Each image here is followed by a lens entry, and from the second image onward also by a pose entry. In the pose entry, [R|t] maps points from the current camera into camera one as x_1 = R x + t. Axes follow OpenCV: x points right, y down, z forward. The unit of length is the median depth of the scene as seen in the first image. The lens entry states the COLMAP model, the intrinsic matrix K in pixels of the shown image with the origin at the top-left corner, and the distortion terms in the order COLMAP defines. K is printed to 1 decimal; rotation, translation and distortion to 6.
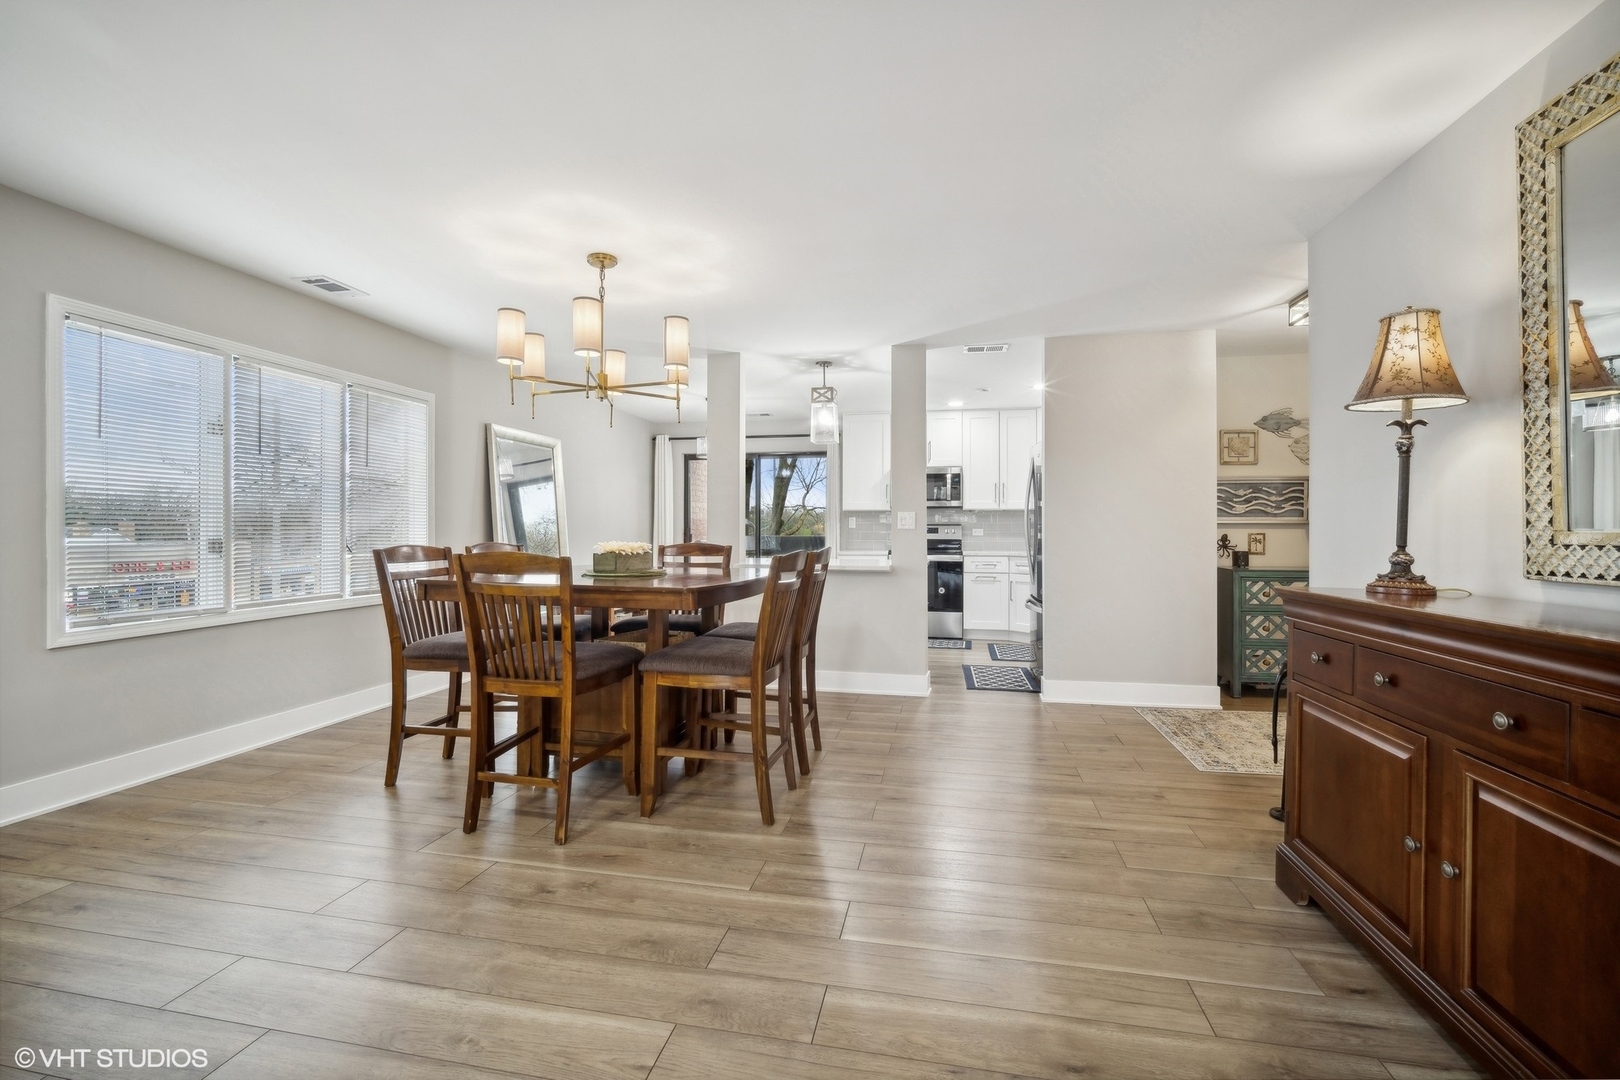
lens RADIAL K [[705.6, 0, 809.9], [0, 705.6, 525.9], [0, 0, 1]] dist [-0.013333, 0.004545]
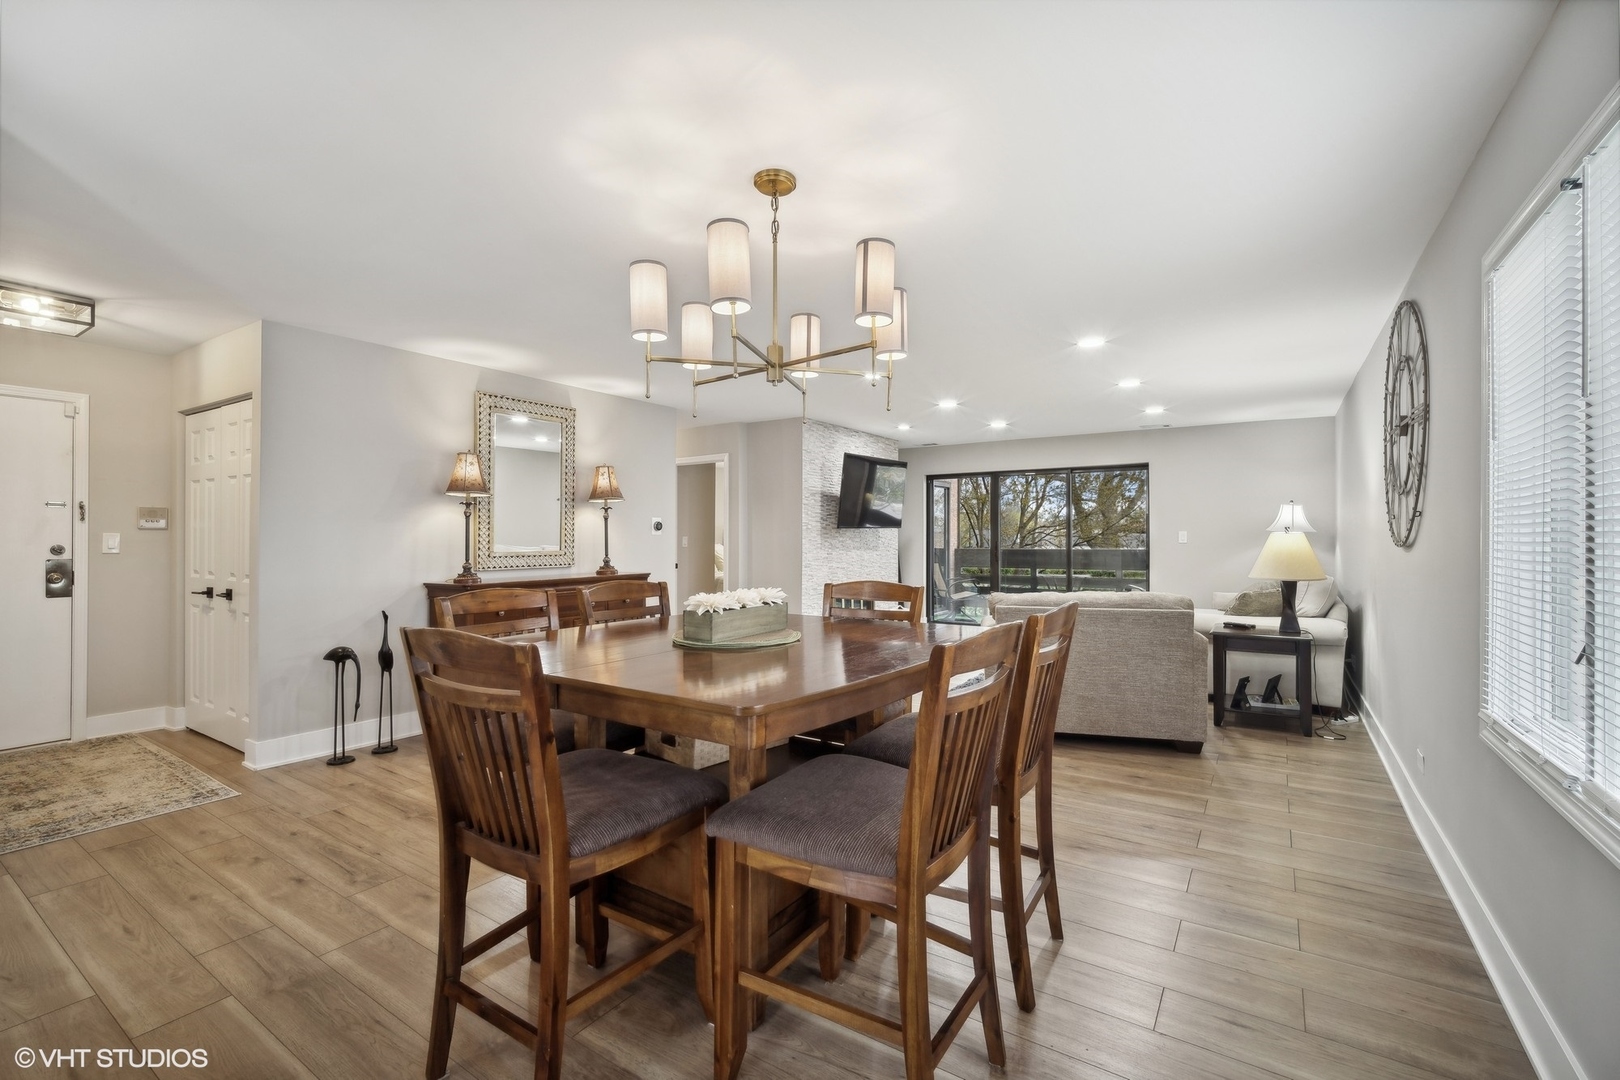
lens RADIAL K [[705.6, 0, 805.6], [0, 705.6, 527.3], [0, 0, 1]] dist [-0.013333, 0.004545]
pose [[-0.924223, 0.001945, 0.381848, -0.431975], [-0.004705, 0.999853, -0.016481, -0.018594], [-0.381824, -0.017028, -0.924078, 1.197510]]
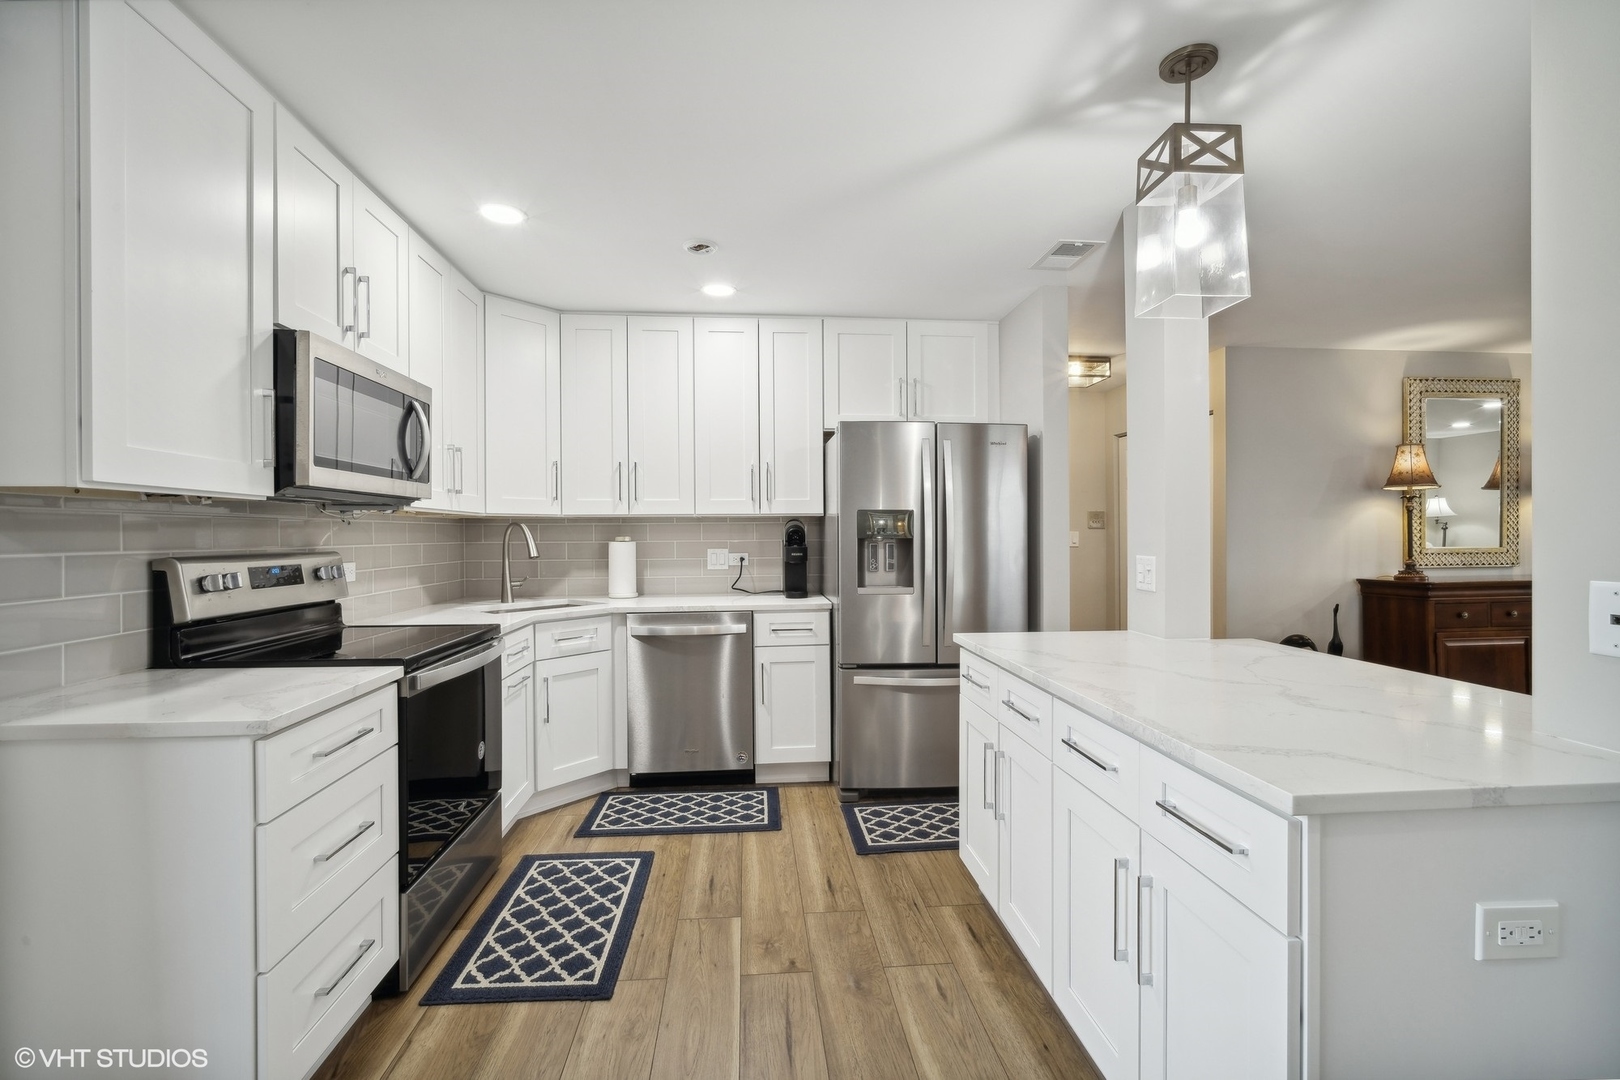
lens RADIAL K [[705.6, 0, 811.9], [0, 705.6, 534.1], [0, 0, 1]] dist [-0.013333, 0.004545]
pose [[-0.286615, 0.001564, 0.958045, -0.286679], [0.001788, 0.999998, -0.001097, -0.016671], [-0.958044, 0.001399, -0.286617, 1.508955]]
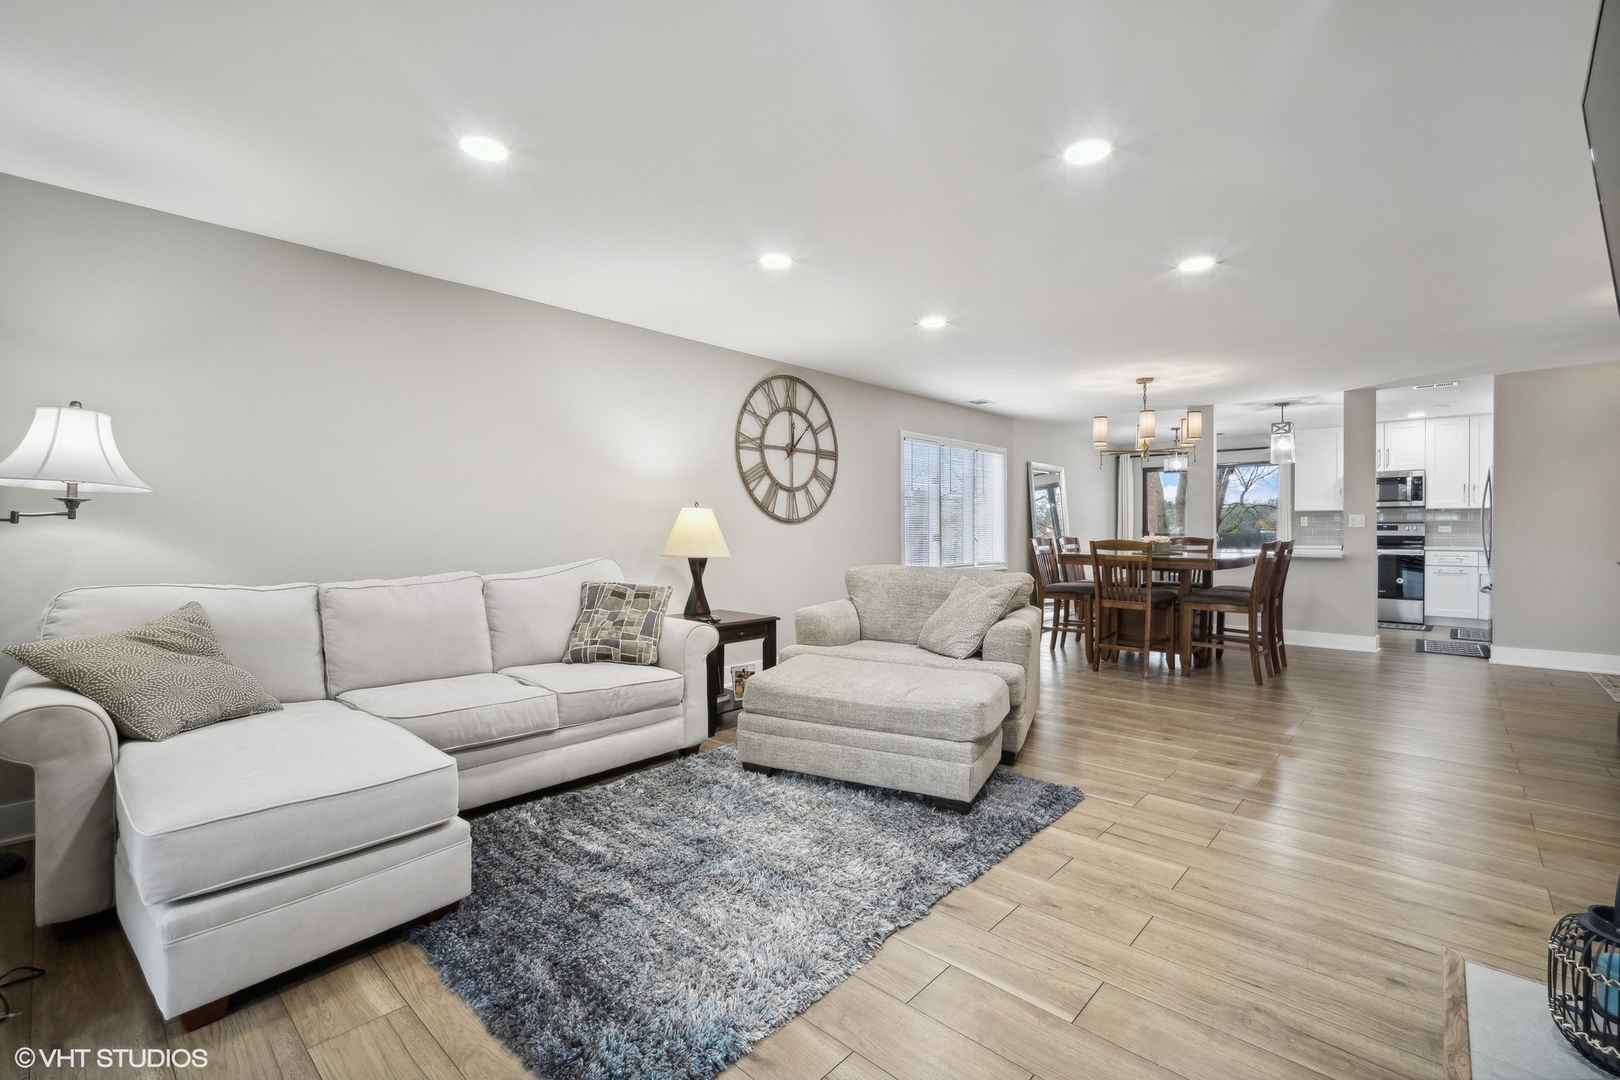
lens RADIAL K [[705.6, 0, 809.7], [0, 705.6, 536.4], [0, 0, 1]] dist [-0.013333, 0.004545]
pose [[0.855767, 0.002153, -0.517357, -0.069652], [0.007600, 0.999831, 0.016732, -0.009216], [0.517306, -0.018251, 0.855606, -0.733908]]
